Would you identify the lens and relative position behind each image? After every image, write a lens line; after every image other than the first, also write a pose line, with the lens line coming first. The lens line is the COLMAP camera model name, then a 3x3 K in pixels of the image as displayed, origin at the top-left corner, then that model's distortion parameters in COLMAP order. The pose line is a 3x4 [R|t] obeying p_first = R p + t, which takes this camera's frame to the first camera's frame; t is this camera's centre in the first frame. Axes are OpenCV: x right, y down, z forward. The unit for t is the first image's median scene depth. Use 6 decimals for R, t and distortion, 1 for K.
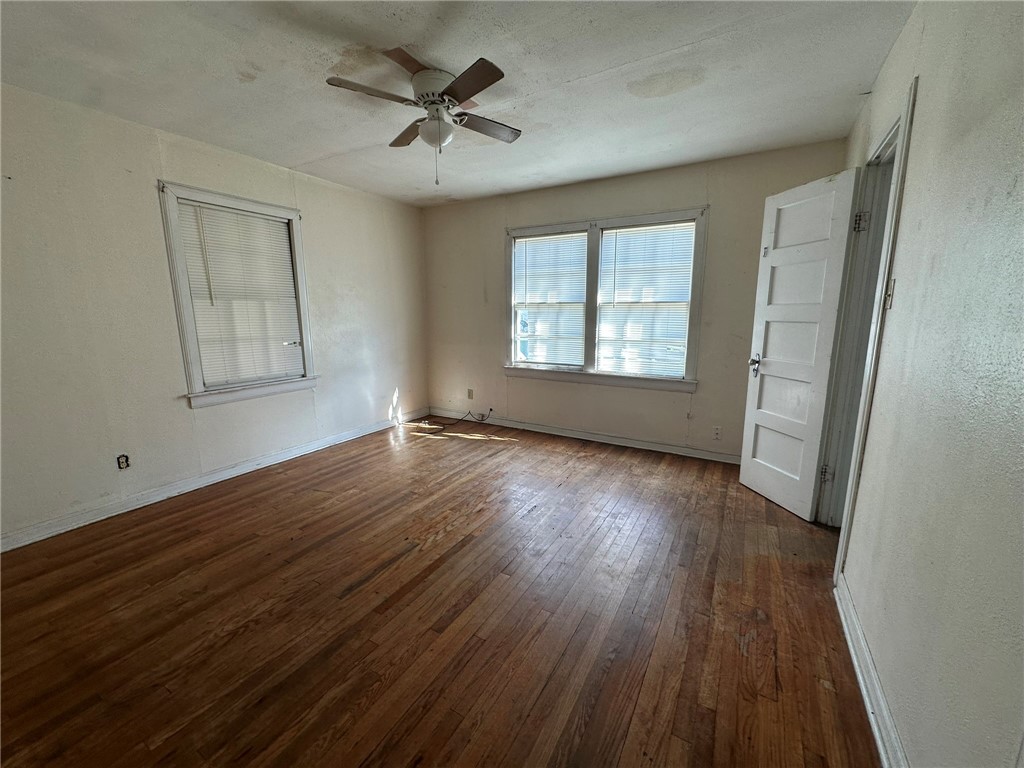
lens RADIAL K [[410.5, 0, 512.0], [0, 410.5, 384.0], [0, 0, 1]] dist [-0.002875, 0.000446]
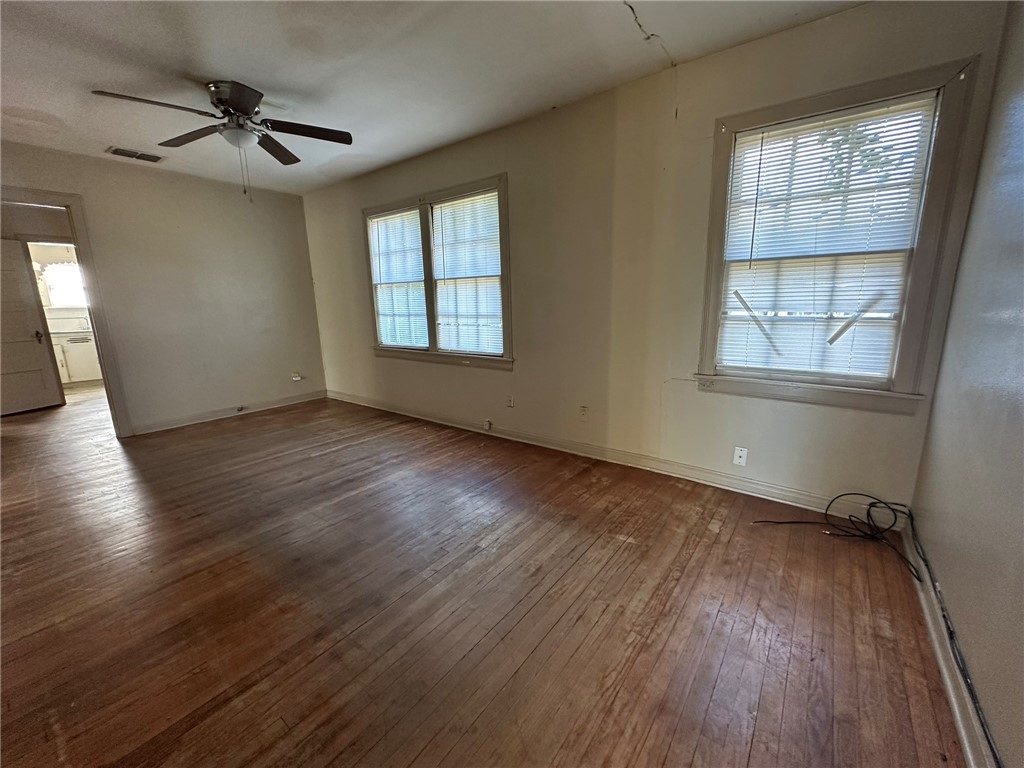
lens RADIAL K [[410.5, 0, 512.0], [0, 410.5, 384.0], [0, 0, 1]] dist [-0.002875, 0.000446]
pose [[0.993072, 0.006061, -0.117351, 0.550620], [-0.003299, 0.999713, 0.023717, 0.030663], [0.117461, -0.023165, 0.992807, 0.039097]]
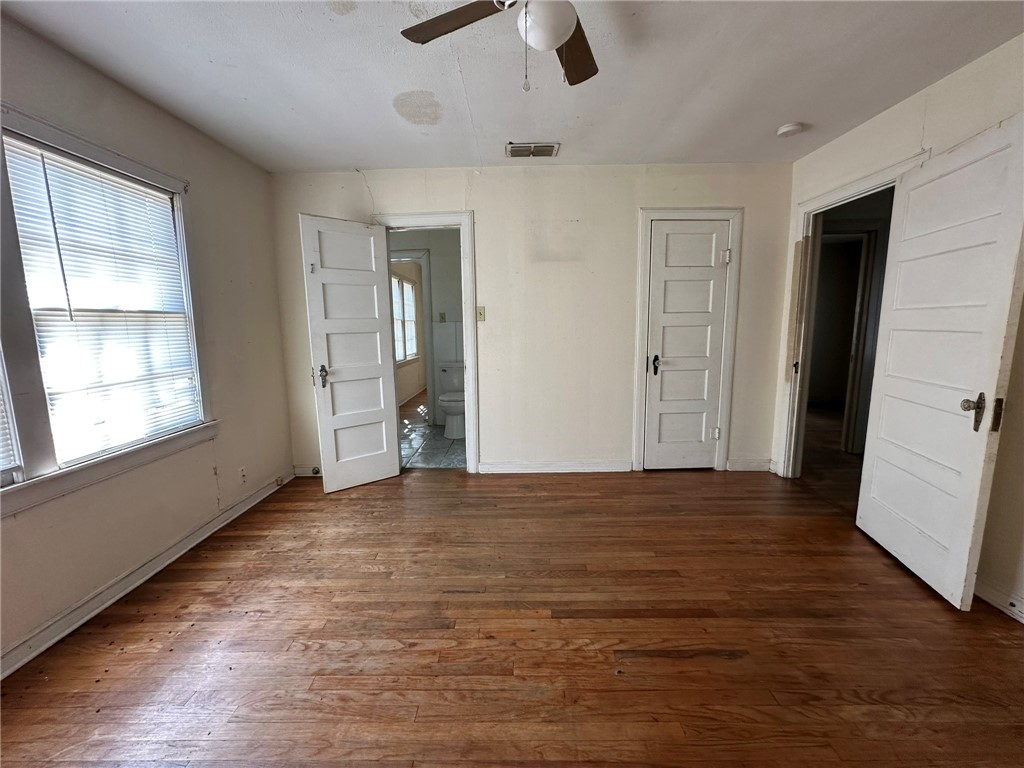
lens RADIAL K [[410.5, 0, 512.0], [0, 410.5, 384.0], [0, 0, 1]] dist [-0.002875, 0.000446]
pose [[-0.495804, -0.117316, 0.860474, -0.430344], [0.169269, 0.958775, 0.228250, -0.145182], [-0.851779, 0.258819, -0.455506, 0.847511]]
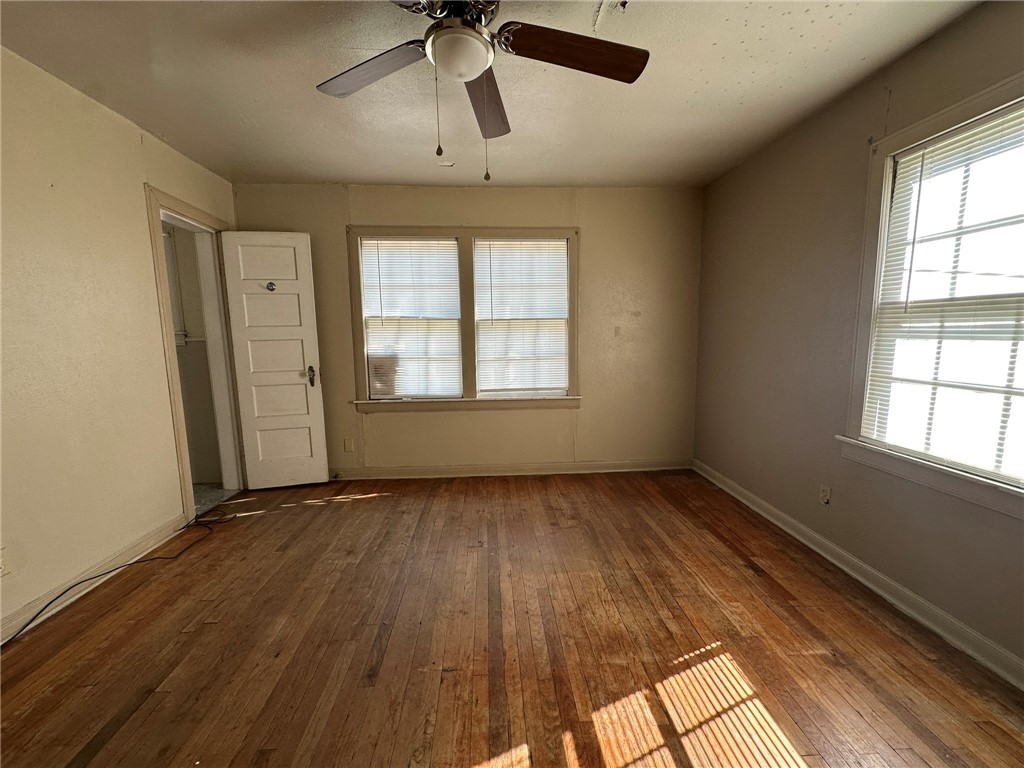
lens RADIAL K [[410.5, 0, 512.0], [0, 410.5, 384.0], [0, 0, 1]] dist [-0.002875, 0.000446]
pose [[0.827493, -0.074191, 0.556553, -0.250378], [0.108768, 0.993636, -0.029263, -0.024377], [-0.550840, 0.084750, 0.830297, 0.237965]]
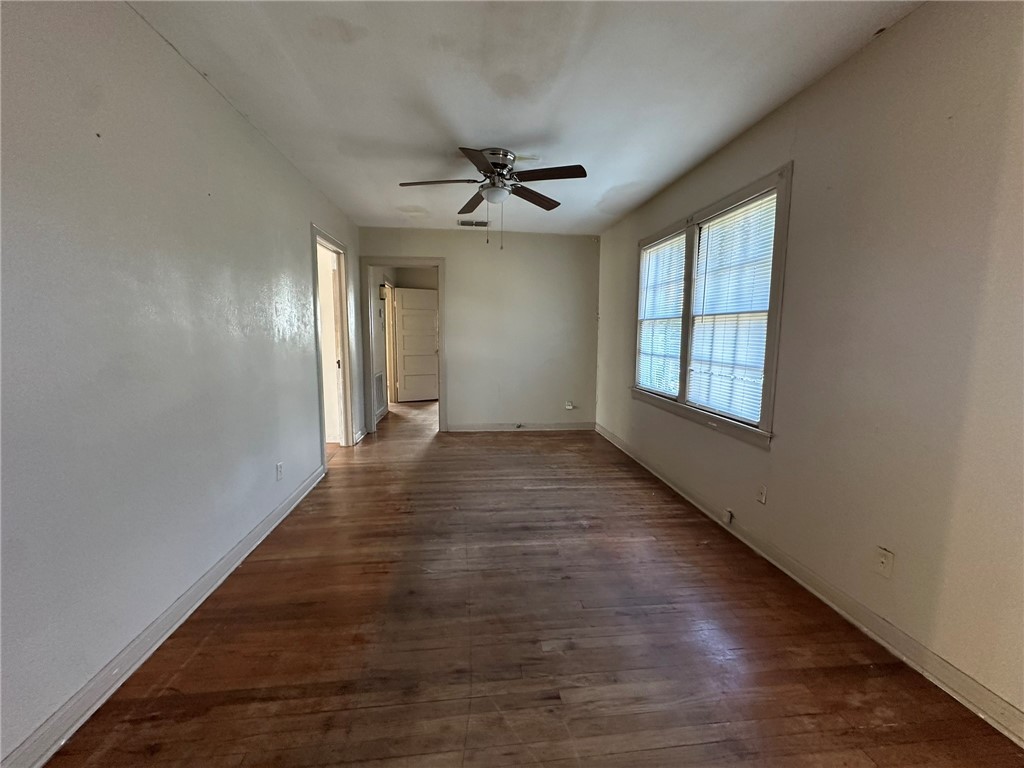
lens RADIAL K [[410.5, 0, 512.0], [0, 410.5, 384.0], [0, 0, 1]] dist [-0.002875, 0.000446]
pose [[0.601282, 0.107929, -0.791714, 0.691412], [-0.153443, 0.987991, 0.018151, -0.029916], [0.784166, 0.110569, 0.610622, 0.271395]]
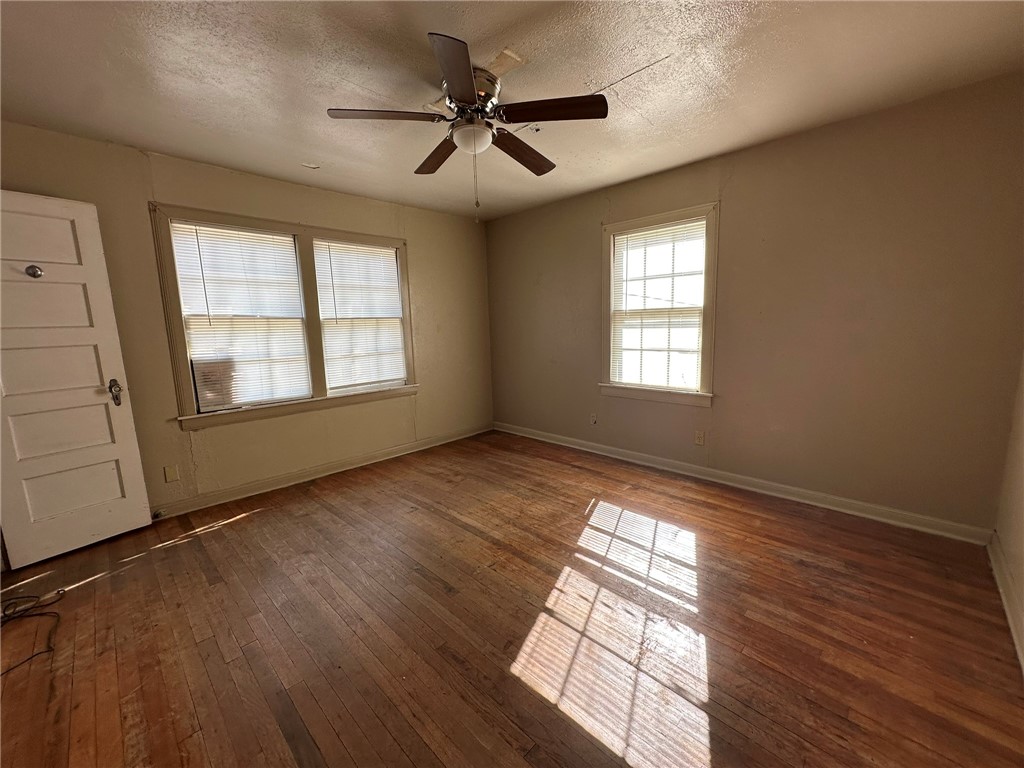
lens RADIAL K [[410.5, 0, 512.0], [0, 410.5, 384.0], [0, 0, 1]] dist [-0.002875, 0.000446]
pose [[0.236394, -0.139655, 0.961569, -0.619993], [0.201648, 0.975123, 0.092050, -0.059075], [-0.950503, 0.172139, 0.258675, 0.416684]]
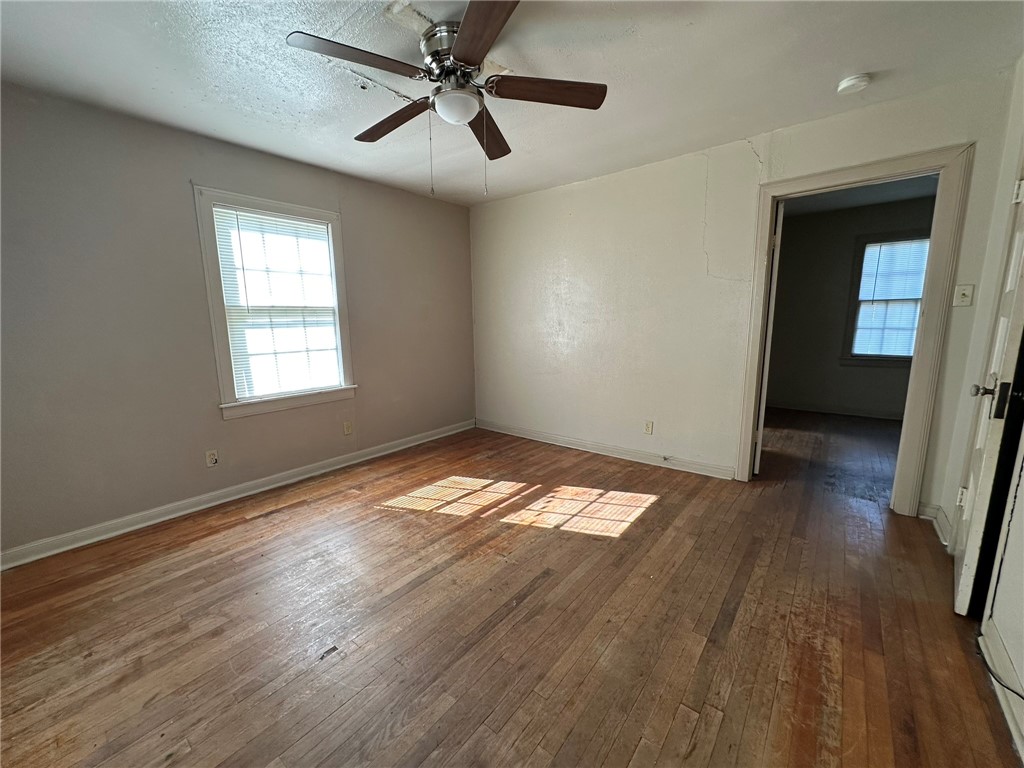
lens RADIAL K [[410.5, 0, 512.0], [0, 410.5, 384.0], [0, 0, 1]] dist [-0.002875, 0.000446]
pose [[-0.989536, -0.003818, 0.144238, -0.193354], [0.045787, 0.939673, 0.338996, -0.192357], [-0.136831, 0.342053, -0.929665, 1.111699]]
